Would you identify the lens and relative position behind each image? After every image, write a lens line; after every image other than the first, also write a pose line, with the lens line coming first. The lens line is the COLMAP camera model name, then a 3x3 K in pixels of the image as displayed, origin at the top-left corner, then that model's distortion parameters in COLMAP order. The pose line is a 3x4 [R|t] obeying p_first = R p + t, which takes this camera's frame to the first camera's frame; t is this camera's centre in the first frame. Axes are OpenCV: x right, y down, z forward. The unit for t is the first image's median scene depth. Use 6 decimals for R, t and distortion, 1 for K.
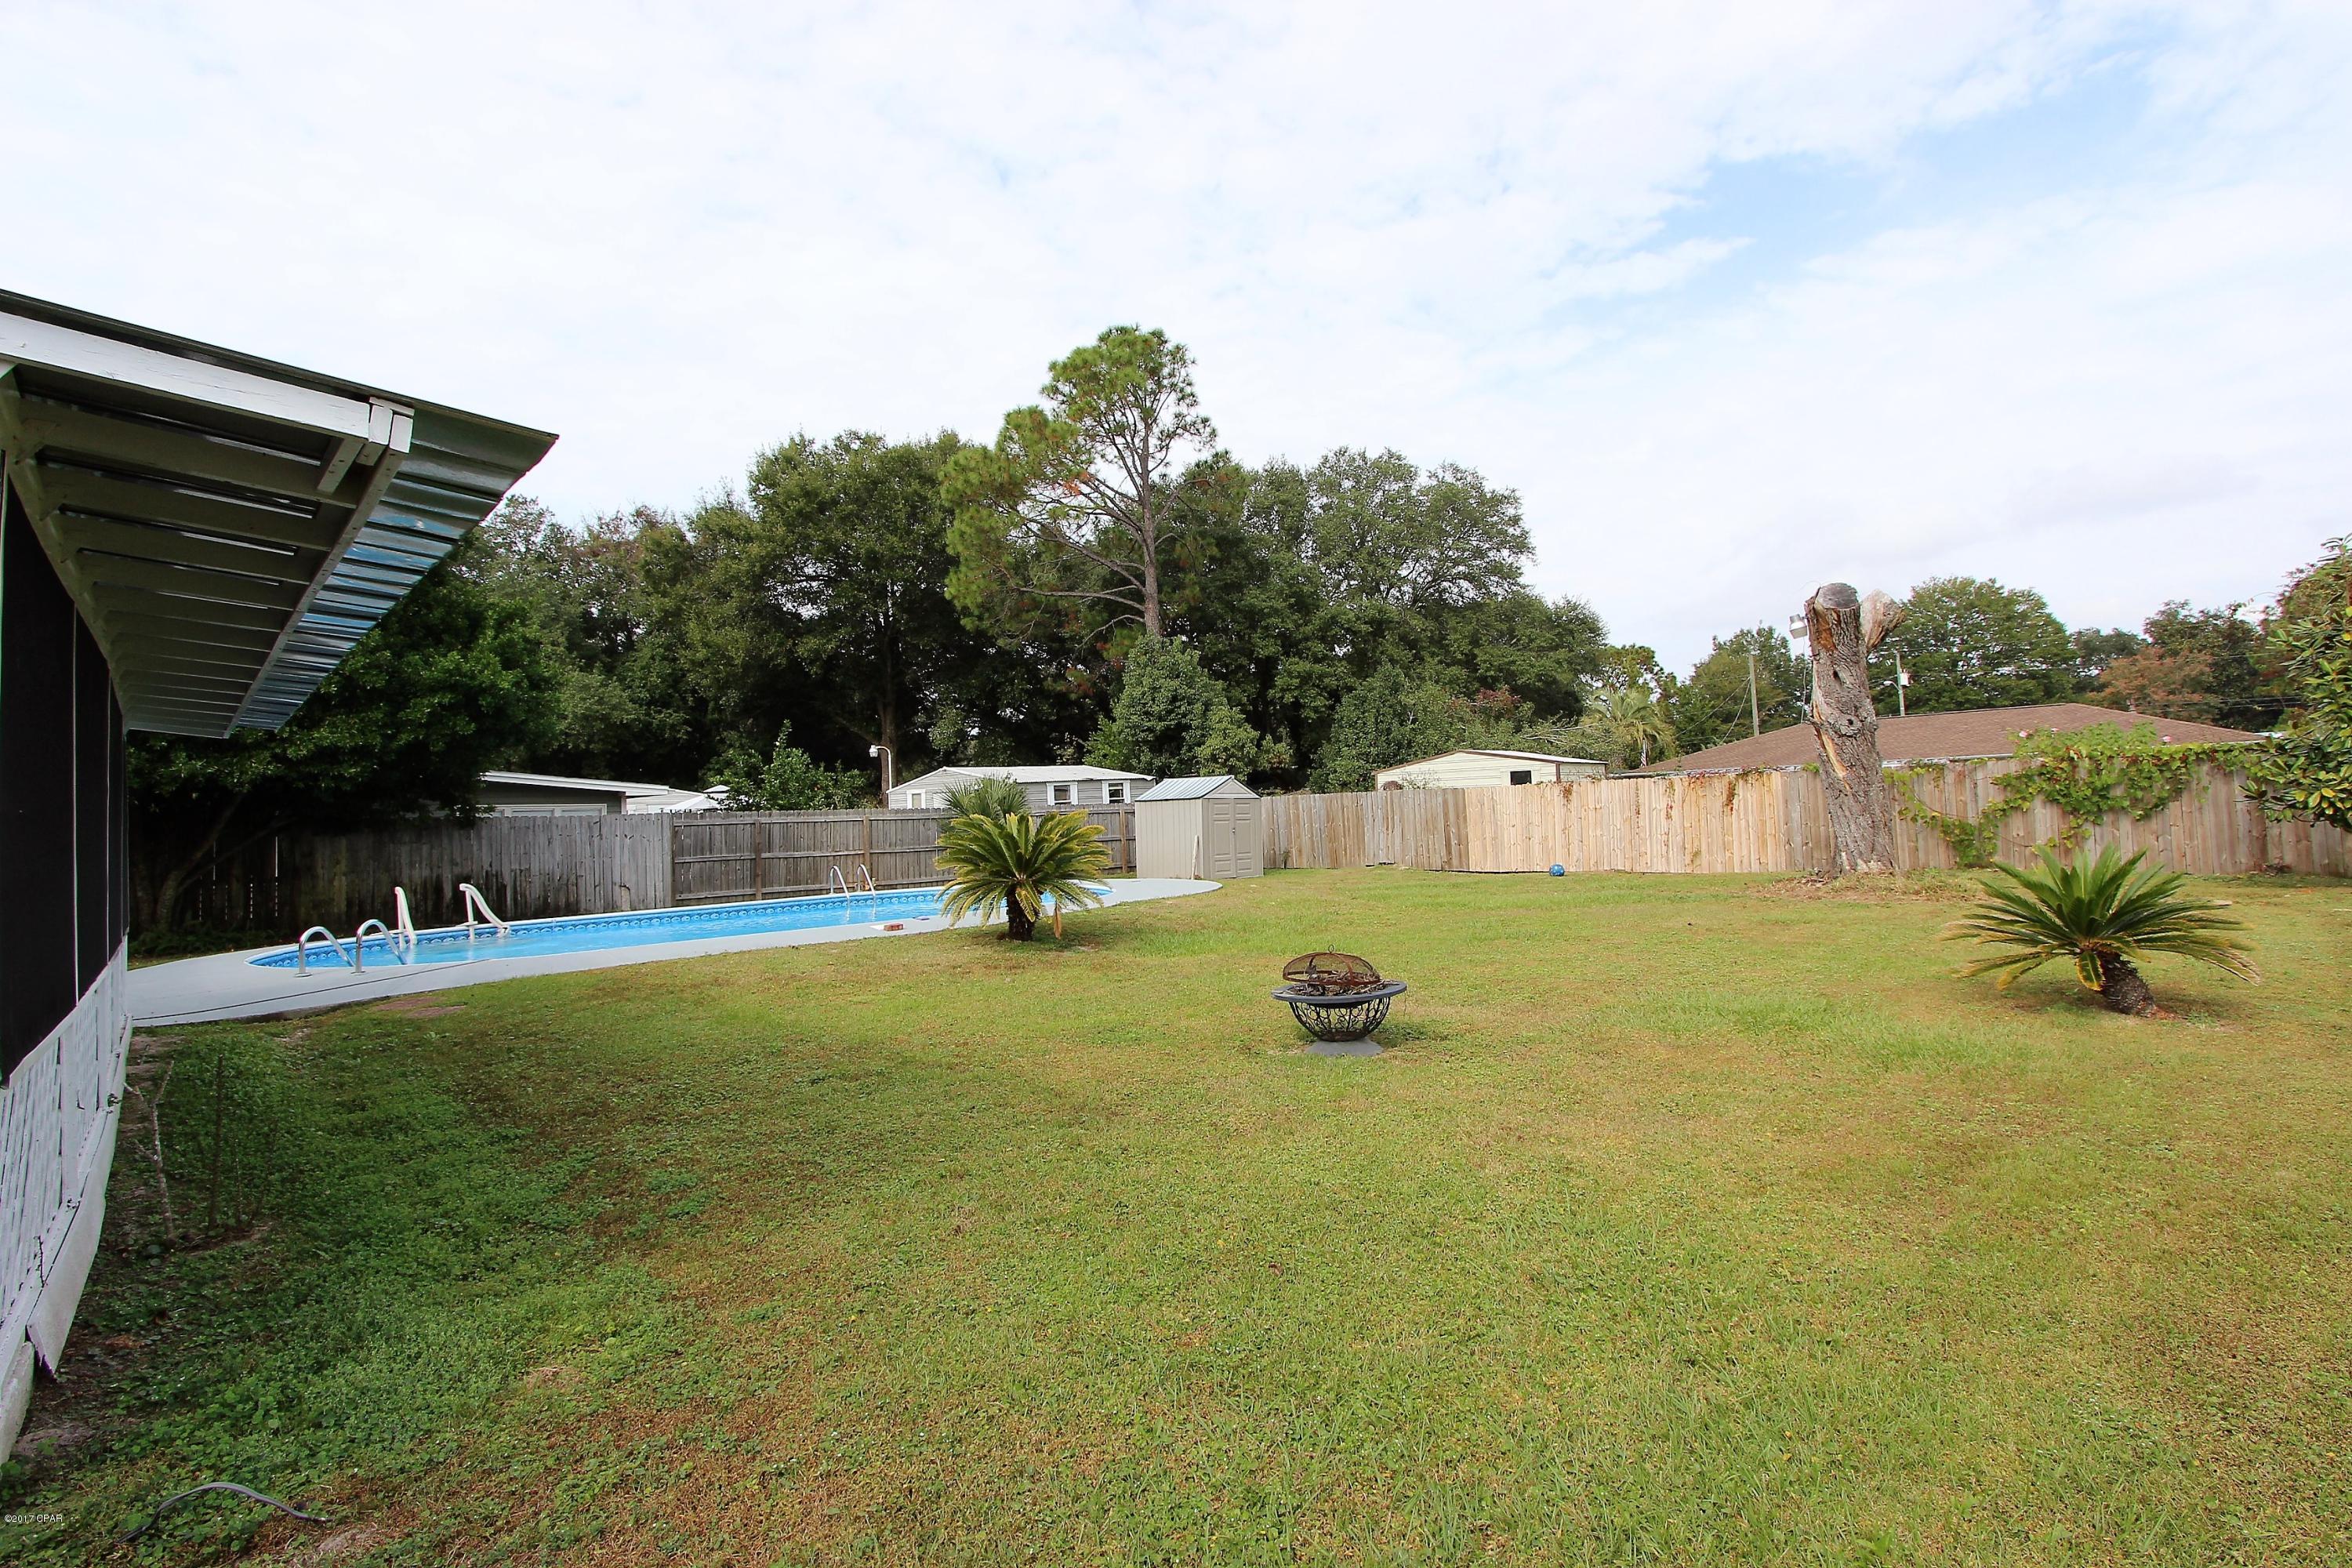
lens RADIAL K [[1088.1, 0, 1192.1], [0, 1088.1, 762.3], [0, 0, 1]] dist [-0.018588, -0.000921]
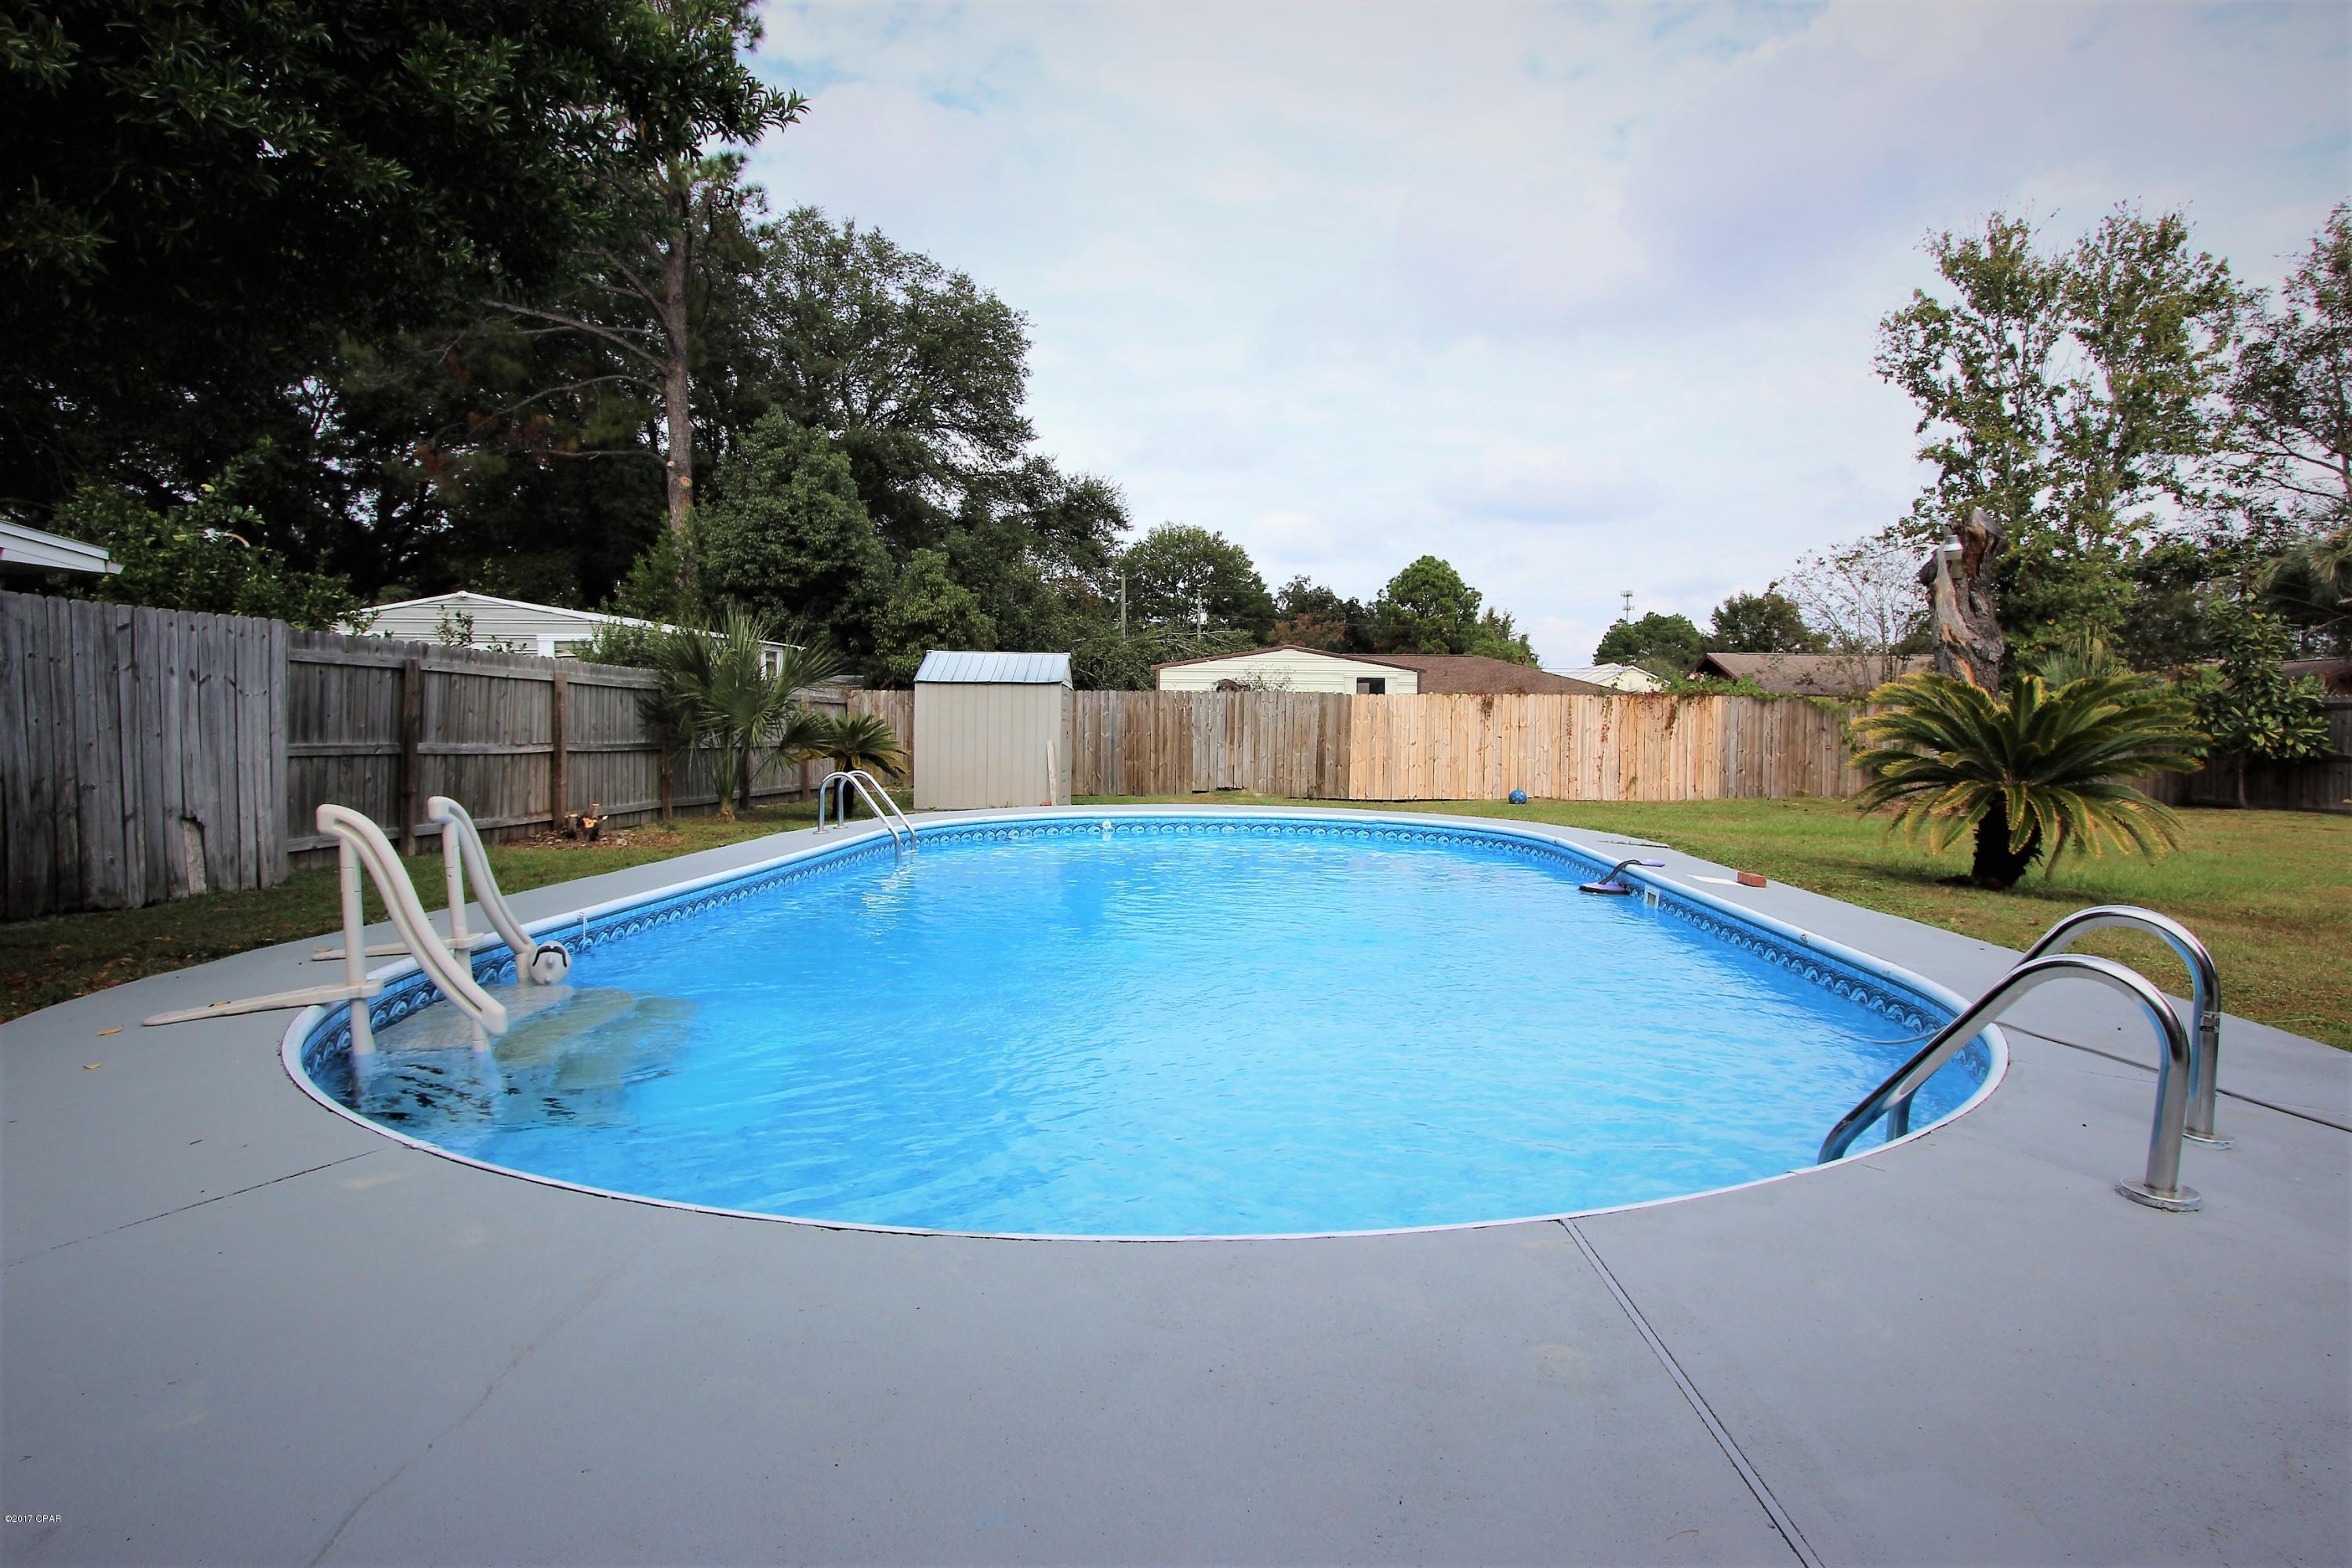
lens RADIAL K [[1290.8, 0, 1178.5], [0, 1290.8, 750.3], [0, 0, 1]] dist [-0.012877, -0.000273]
pose [[0.723172, 0.033259, 0.689867, -0.508666], [-0.067093, 0.997499, 0.022241, 0.054413], [-0.687402, -0.062369, 0.723595, 0.423777]]
